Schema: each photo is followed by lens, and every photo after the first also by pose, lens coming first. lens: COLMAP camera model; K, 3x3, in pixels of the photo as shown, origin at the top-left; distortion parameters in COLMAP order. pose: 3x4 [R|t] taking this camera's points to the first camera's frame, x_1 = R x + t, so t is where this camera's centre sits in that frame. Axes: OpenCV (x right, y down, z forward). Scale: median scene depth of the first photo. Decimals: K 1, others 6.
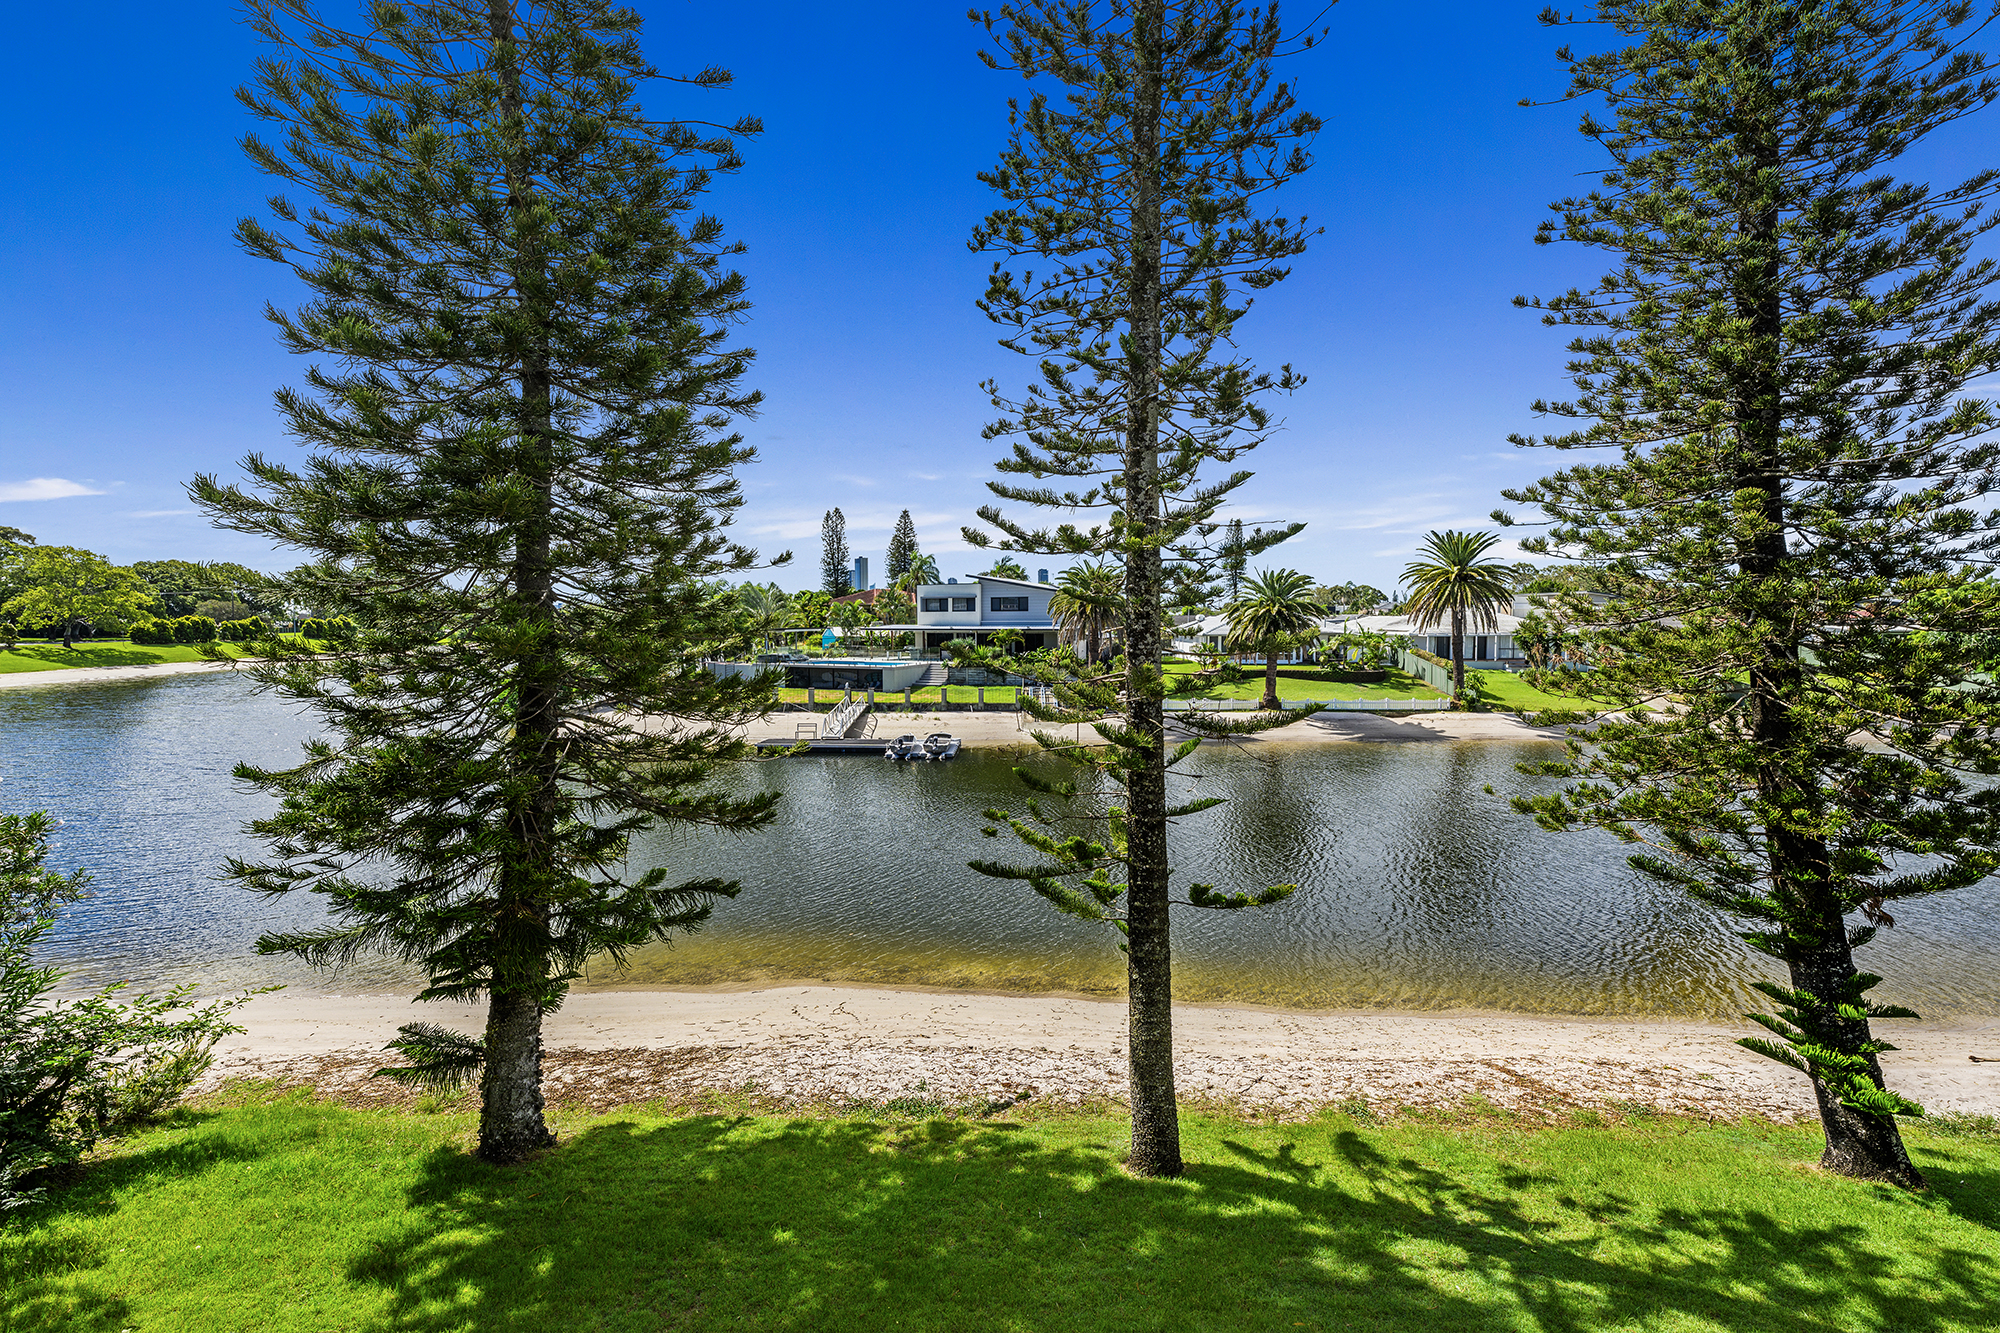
lens RADIAL K [[788.3, 0, 1002.4], [0, 788.3, 663.9], [0, 0, 1]] dist [-0.001220, 0.000443]
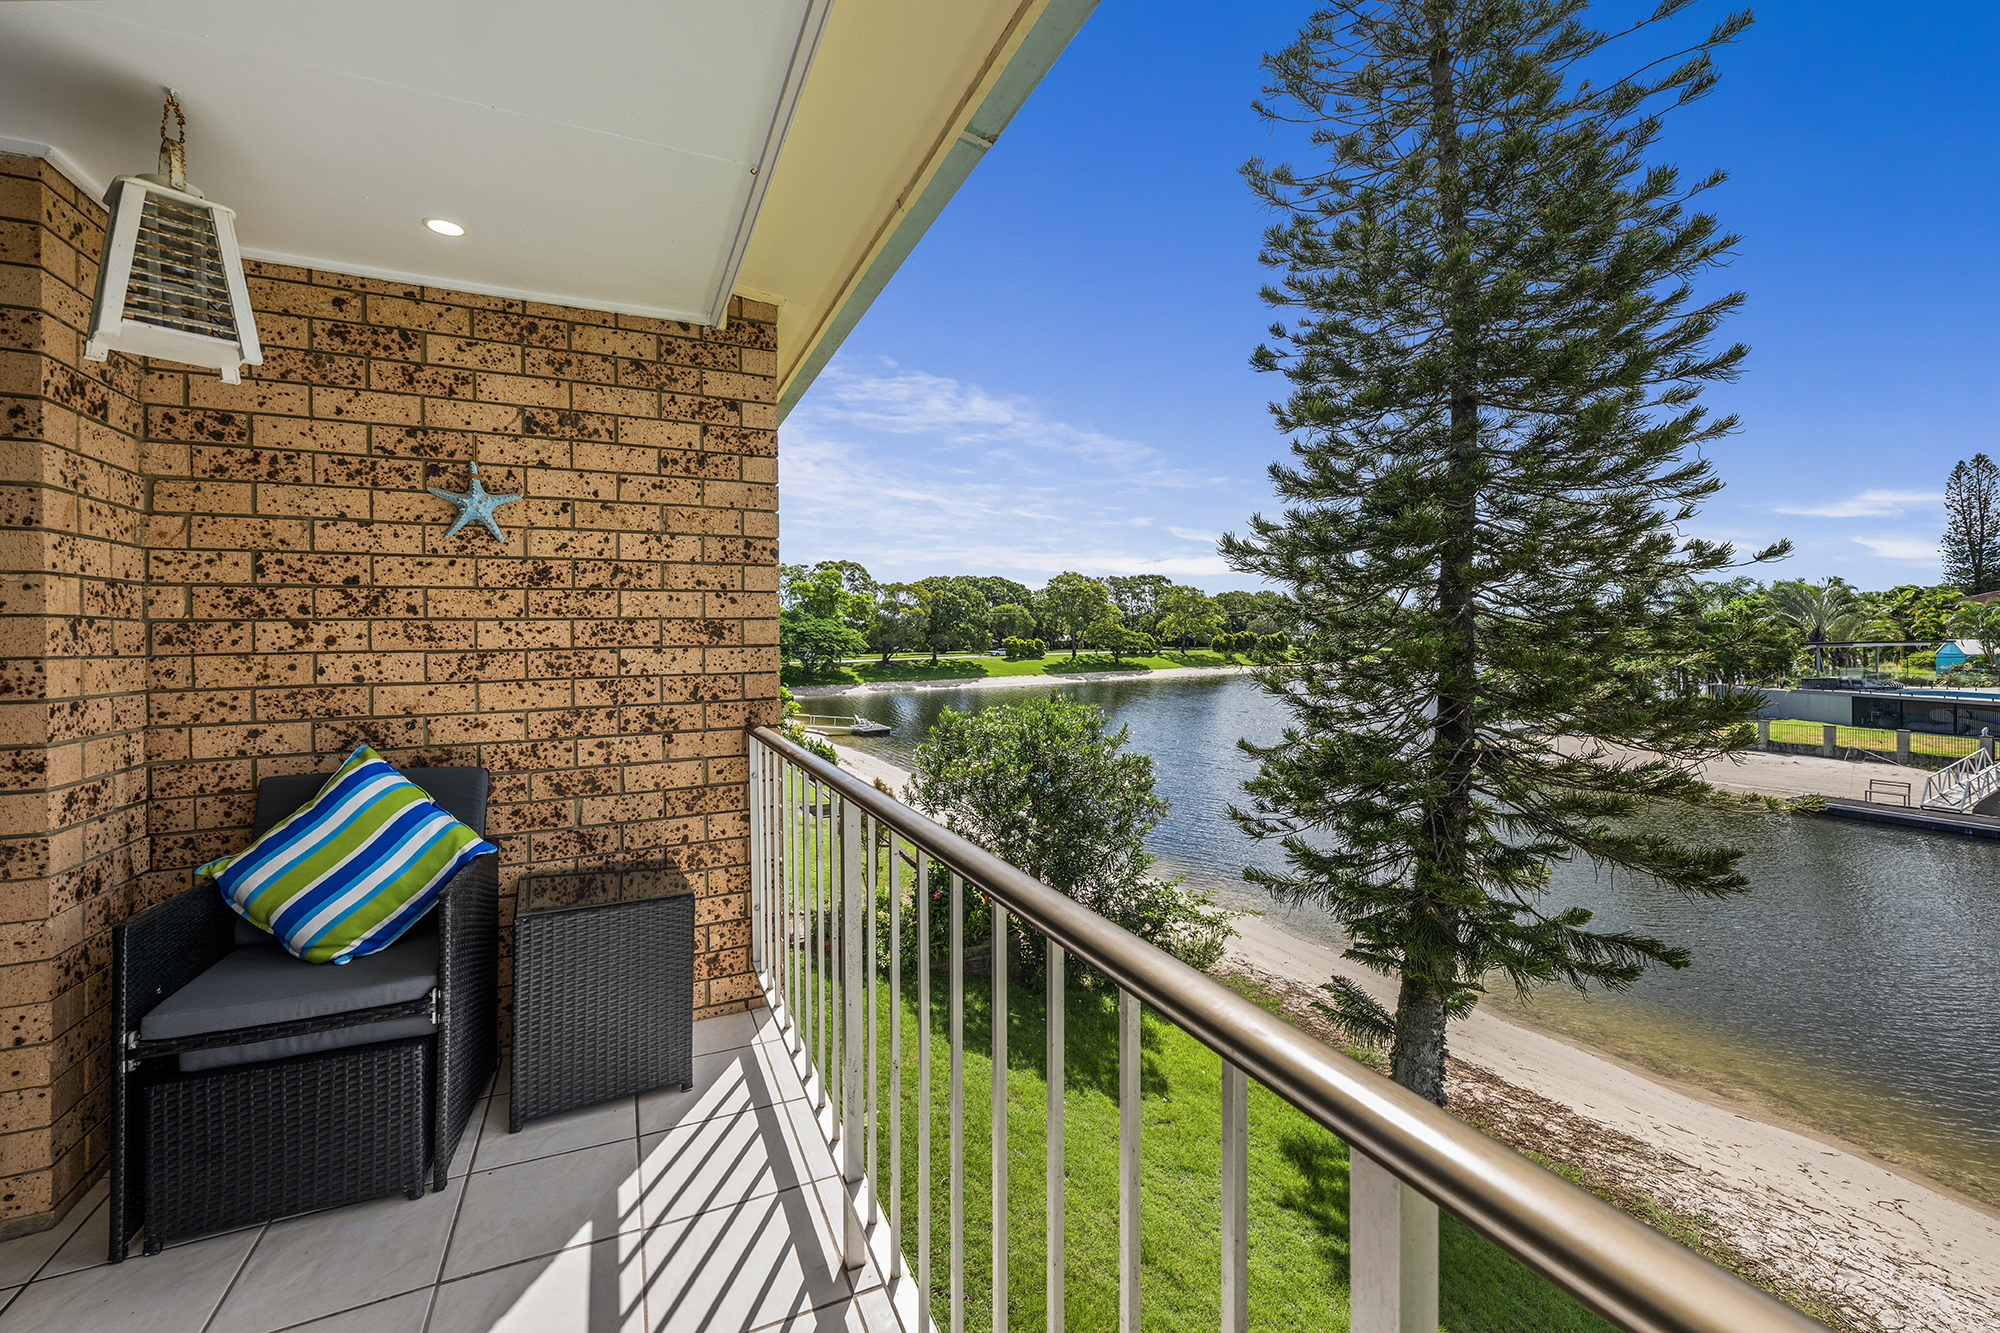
lens RADIAL K [[803.8, 0, 1001.4], [0, 803.8, 643.7], [0, 0, 1]] dist [-0.000500, 0.000128]
pose [[0.458690, 0.004530, -0.888585, 0.078457], [-0.041592, 0.999000, -0.016377, 0.000288], [0.887622, 0.044470, 0.458420, -0.023822]]
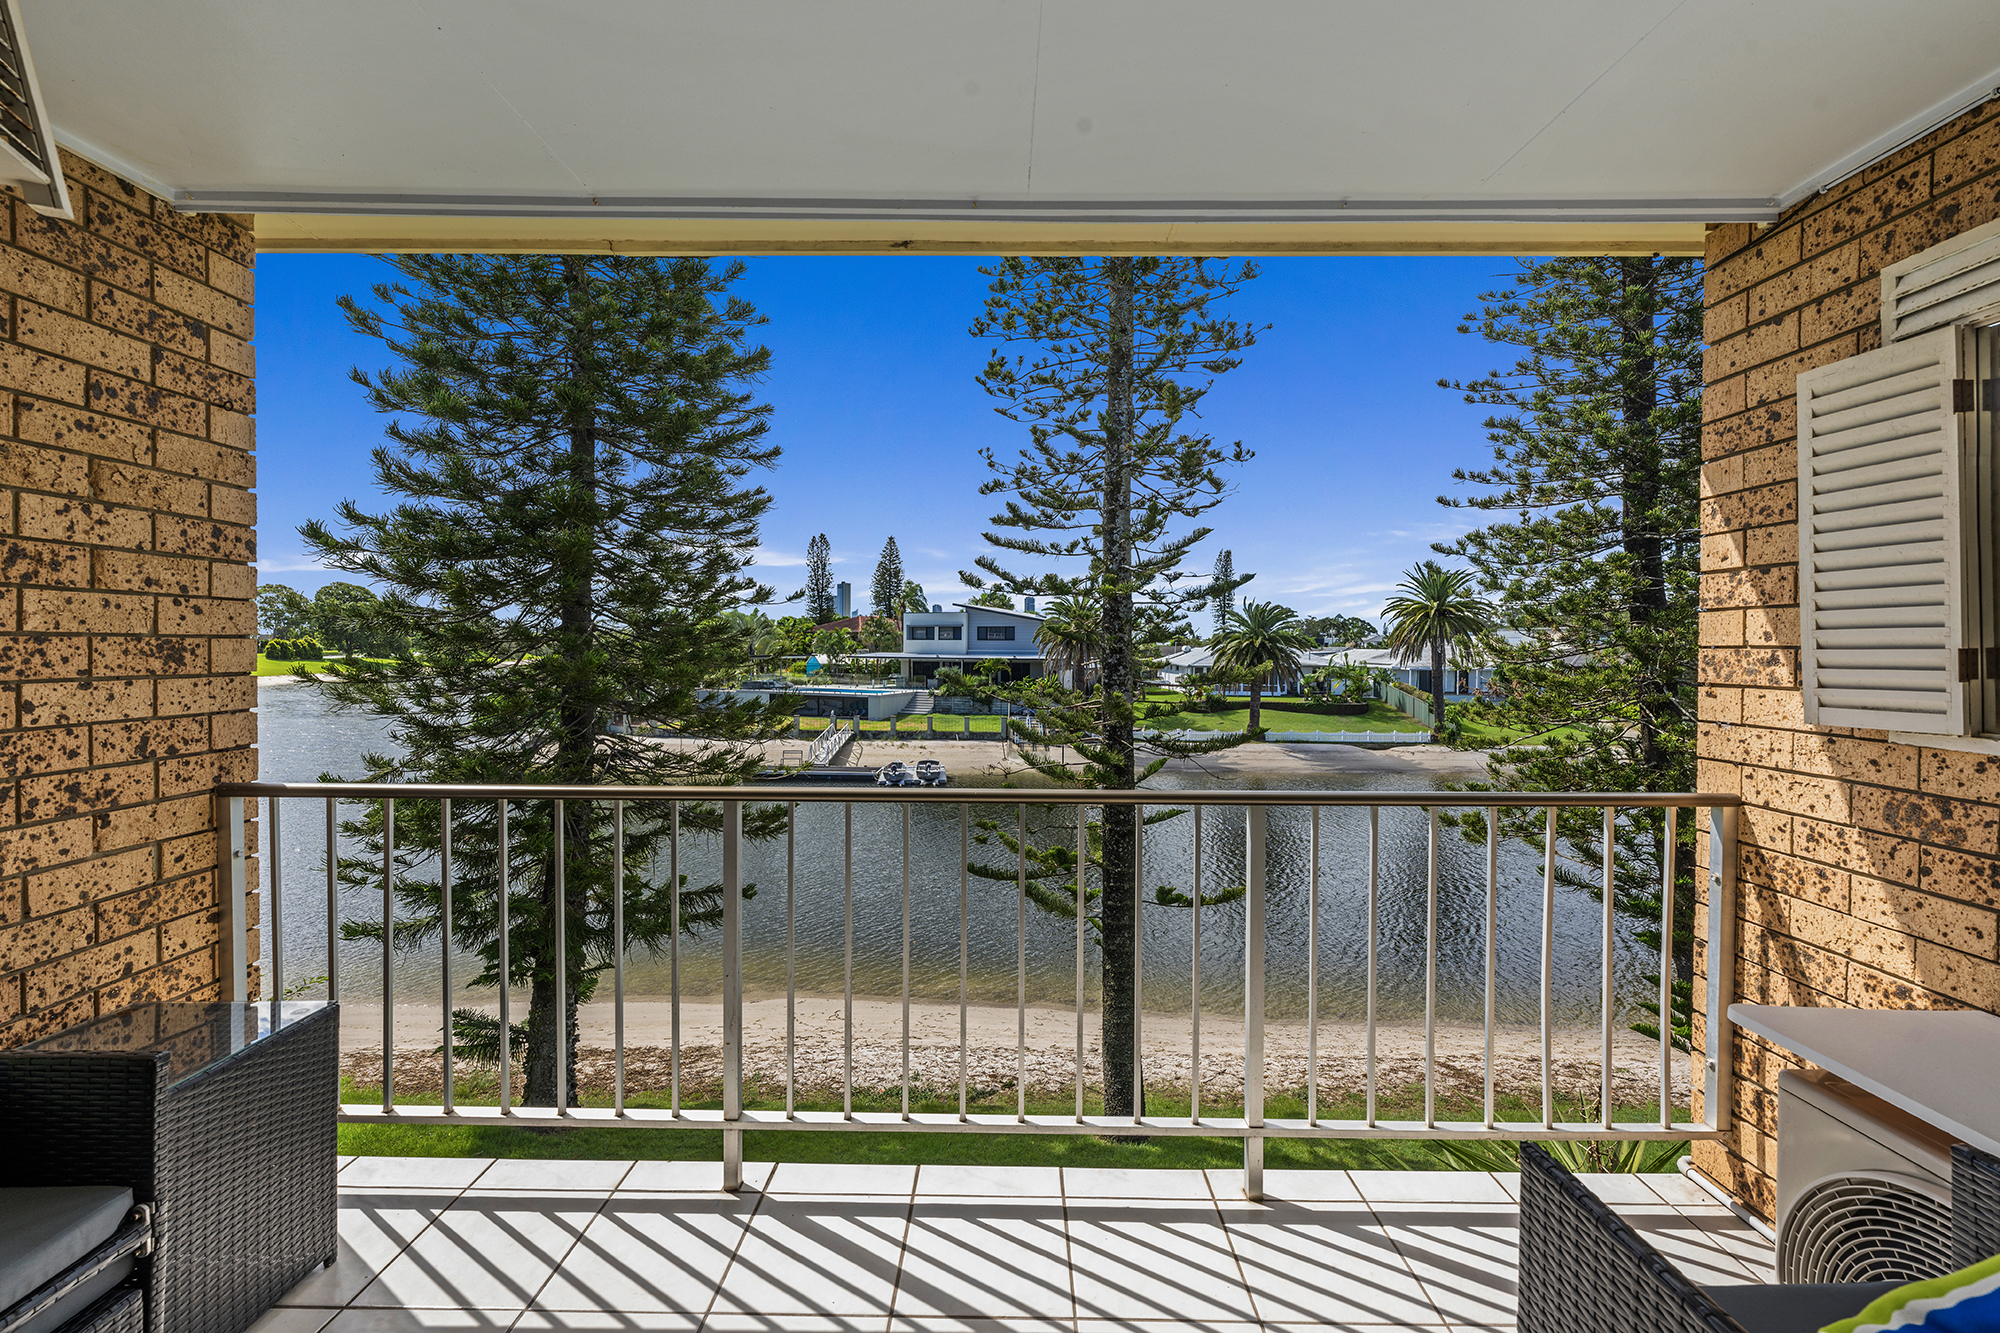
lens RADIAL K [[808.4, 0, 1003.1], [0, 808.4, 667.5], [0, 0, 1]] dist [-0.000356, 0.000281]
pose [[0.999751, 0.010844, 0.019484, -0.009764], [-0.010214, 0.999431, -0.032140, 0.002499], [-0.019822, 0.031933, 0.999293, -0.160359]]
